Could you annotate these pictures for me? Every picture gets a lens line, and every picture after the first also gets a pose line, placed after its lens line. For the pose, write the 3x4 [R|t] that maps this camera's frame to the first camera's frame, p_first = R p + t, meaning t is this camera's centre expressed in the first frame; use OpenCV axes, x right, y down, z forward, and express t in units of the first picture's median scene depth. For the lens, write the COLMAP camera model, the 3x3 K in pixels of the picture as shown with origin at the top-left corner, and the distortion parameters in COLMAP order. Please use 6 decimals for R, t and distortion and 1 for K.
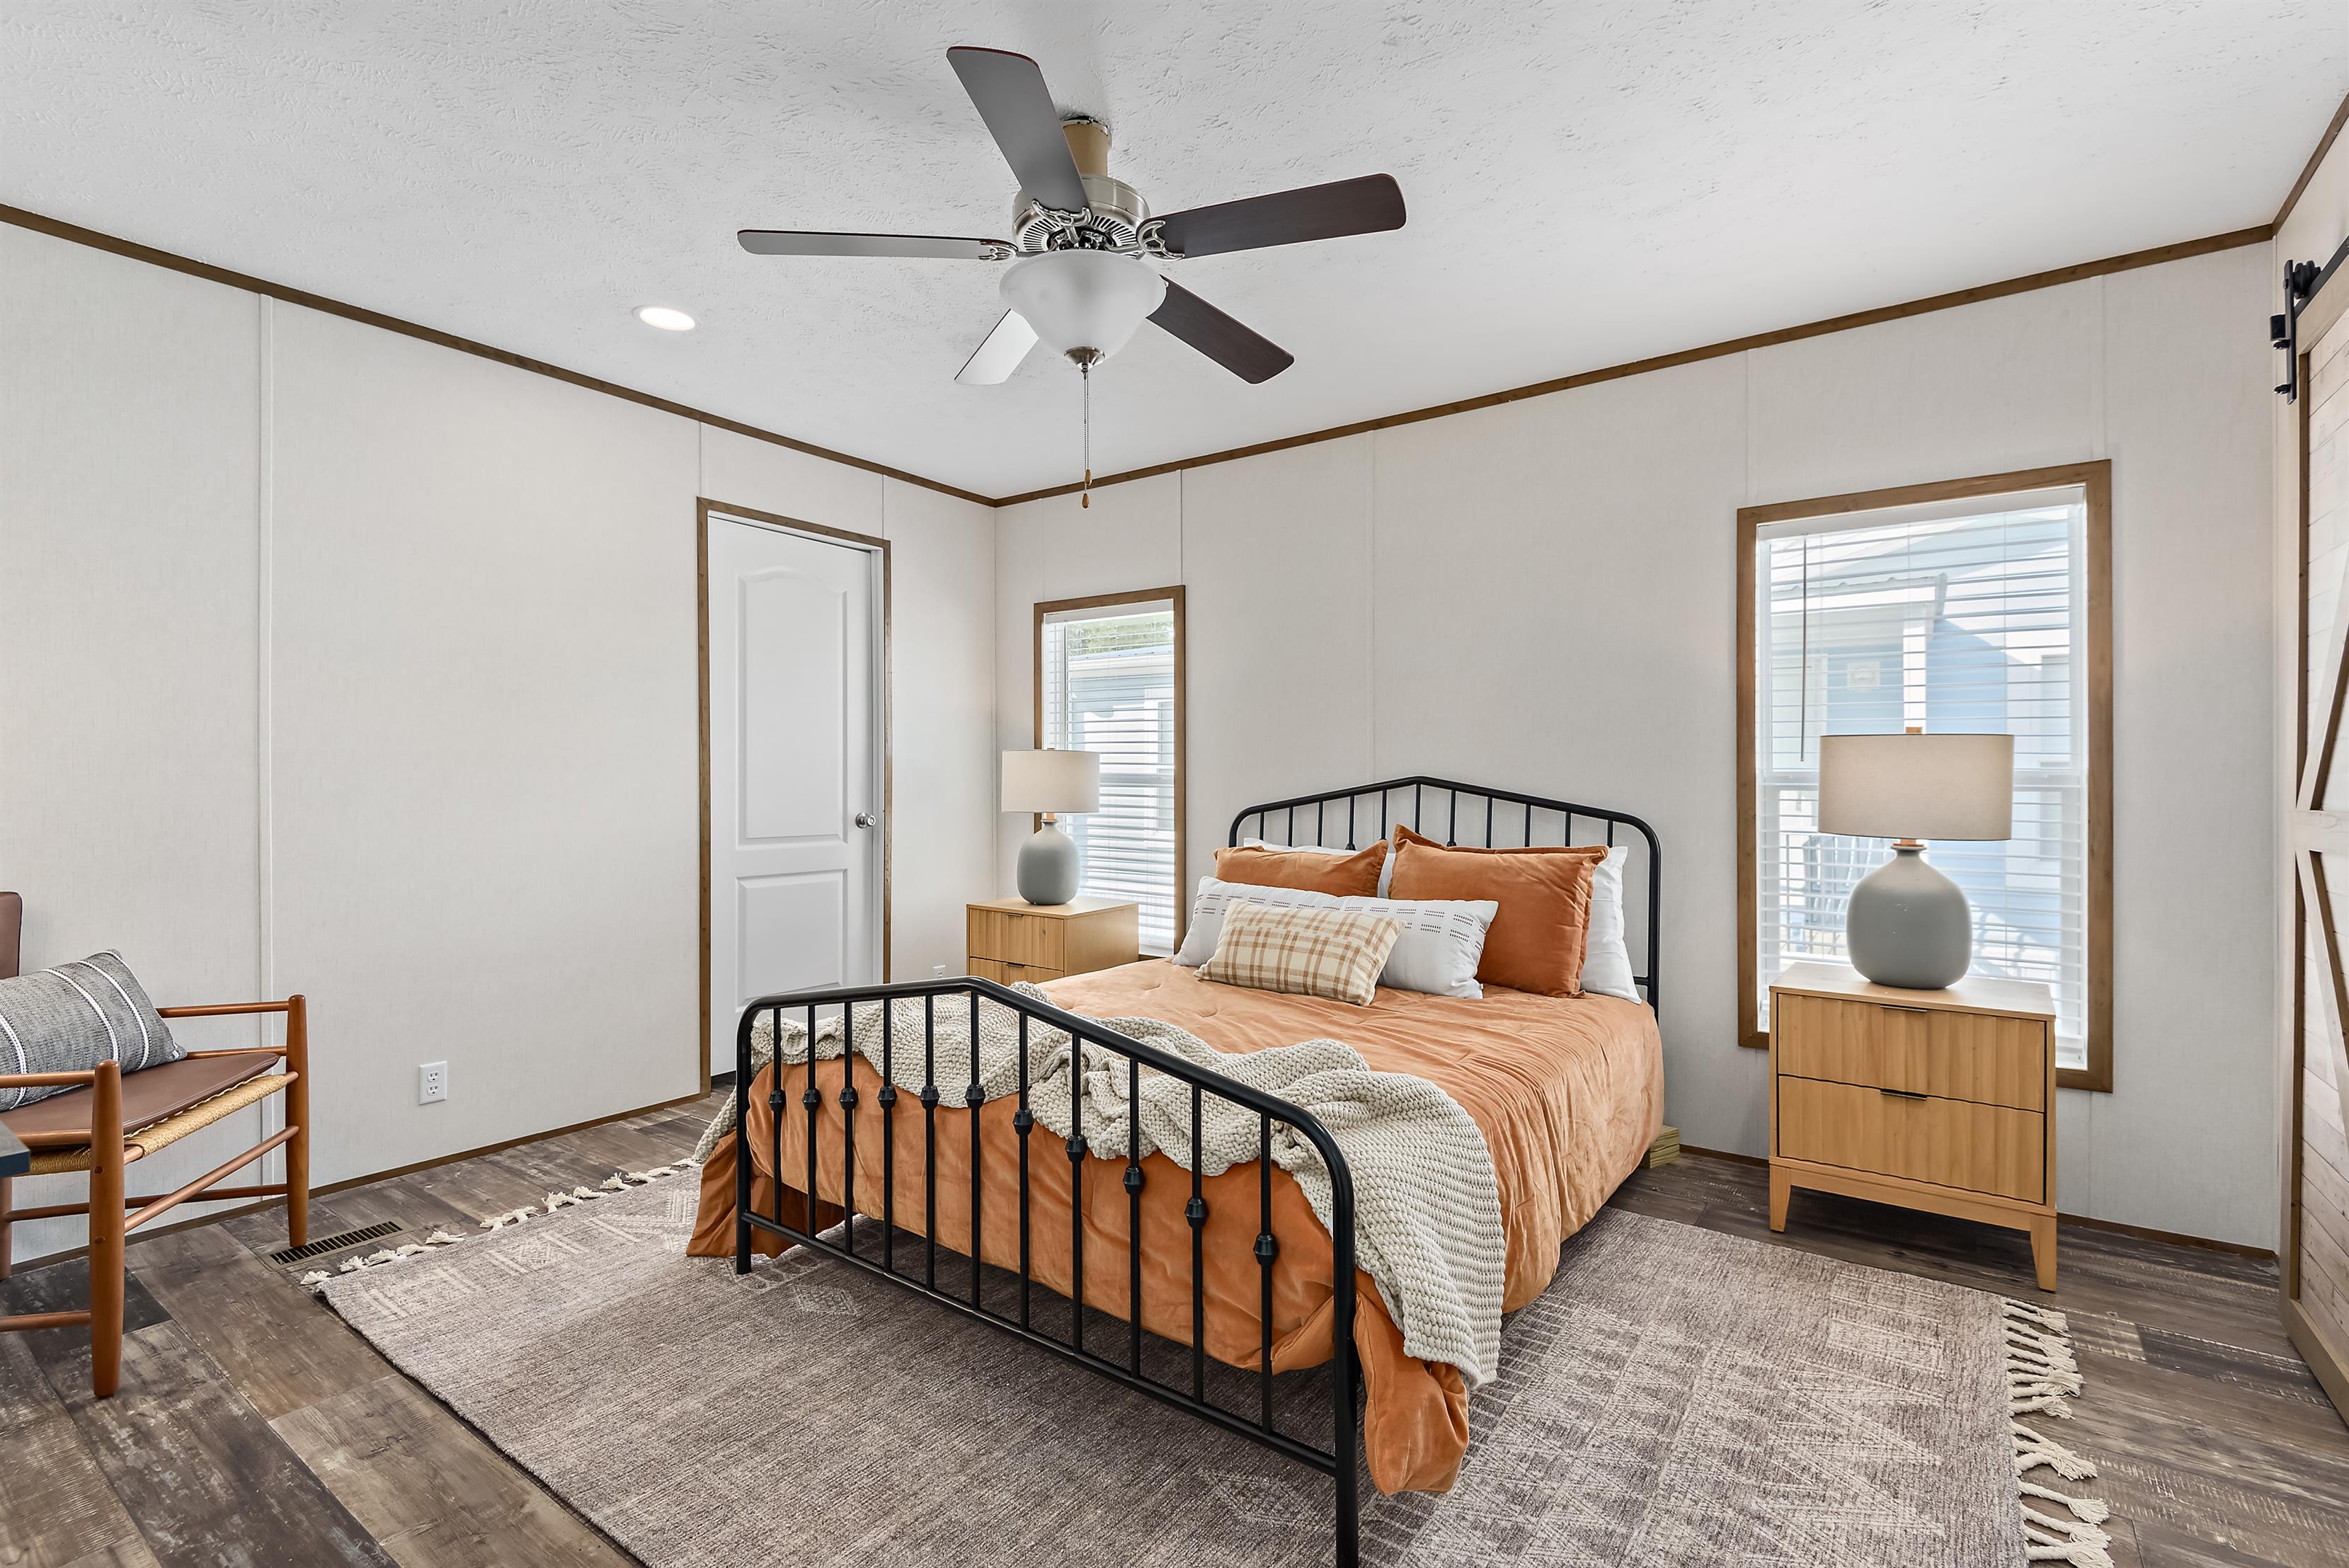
lens RADIAL K [[1061.6, 0, 1163.9], [0, 1061.6, 788.8], [0, 0, 1]] dist [0.033460, -0.016936]
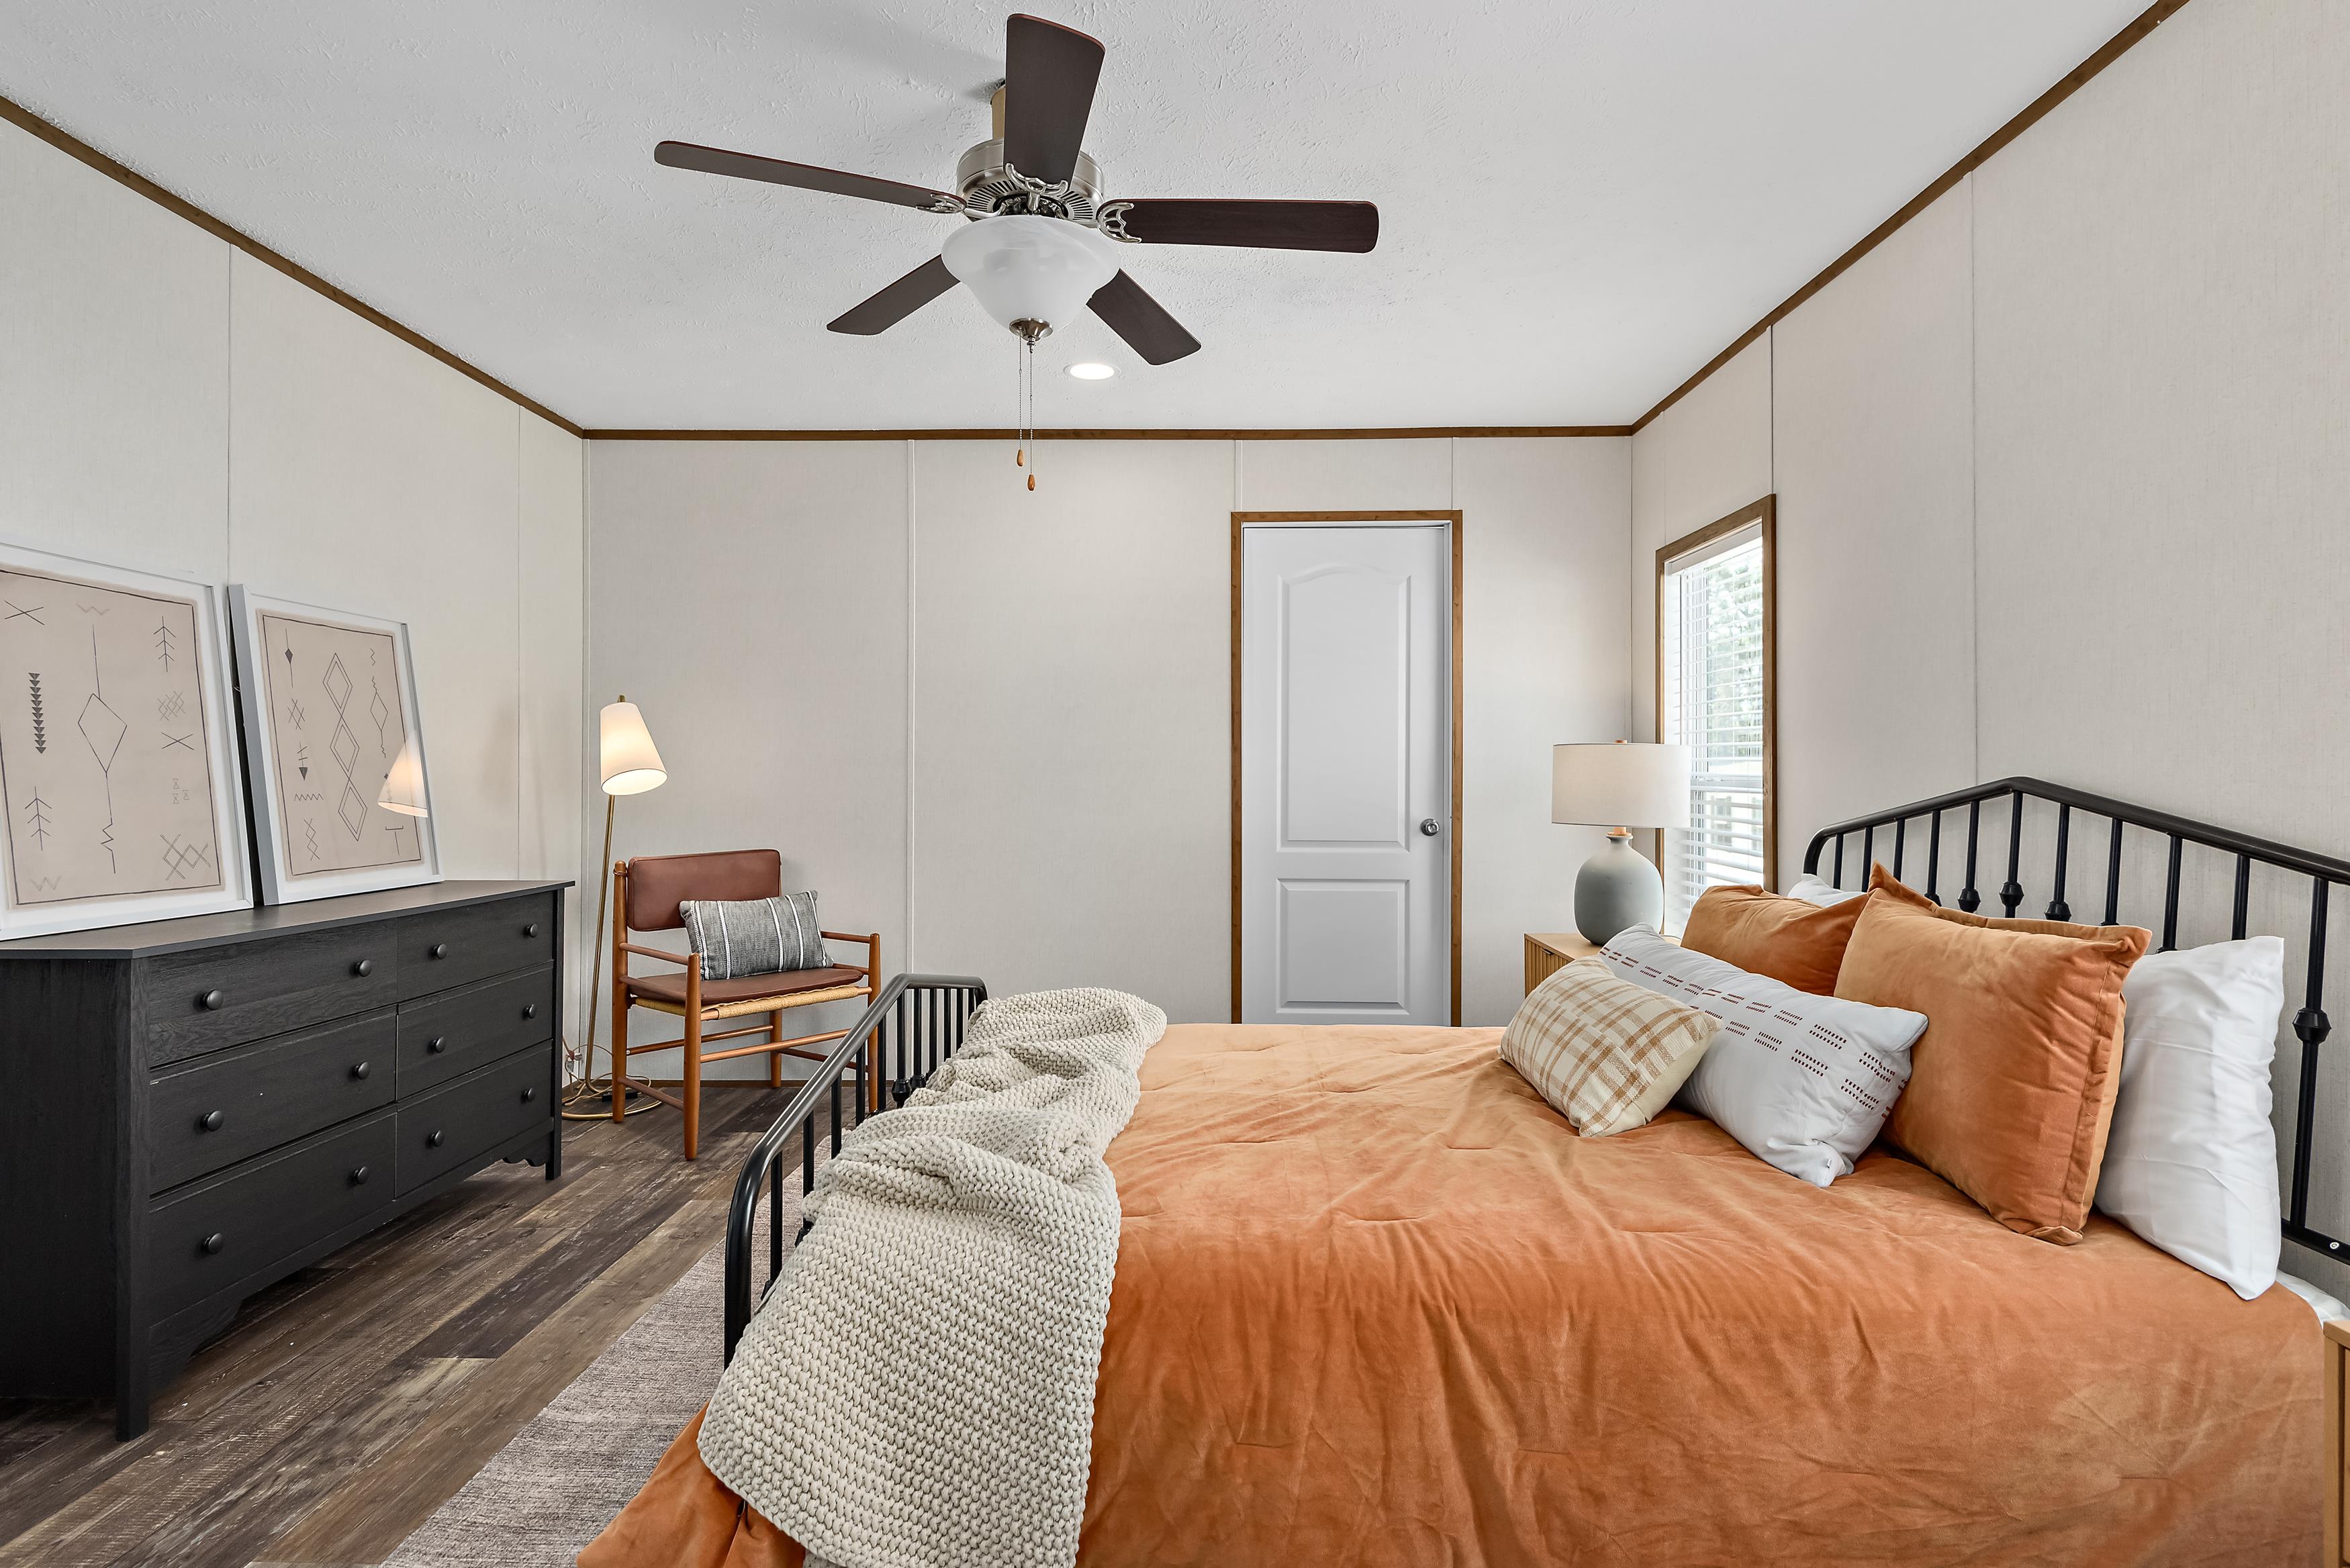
lens RADIAL K [[1182.0, 0, 1175.9], [0, 1182.0, 769.9], [0, 0, 1]] dist [0.032726, -0.000889]
pose [[0.572973, -0.006741, -0.819546, 0.555897], [-0.007620, 0.999879, -0.013552, -0.004555], [0.819539, 0.014010, 0.572853, 0.337976]]
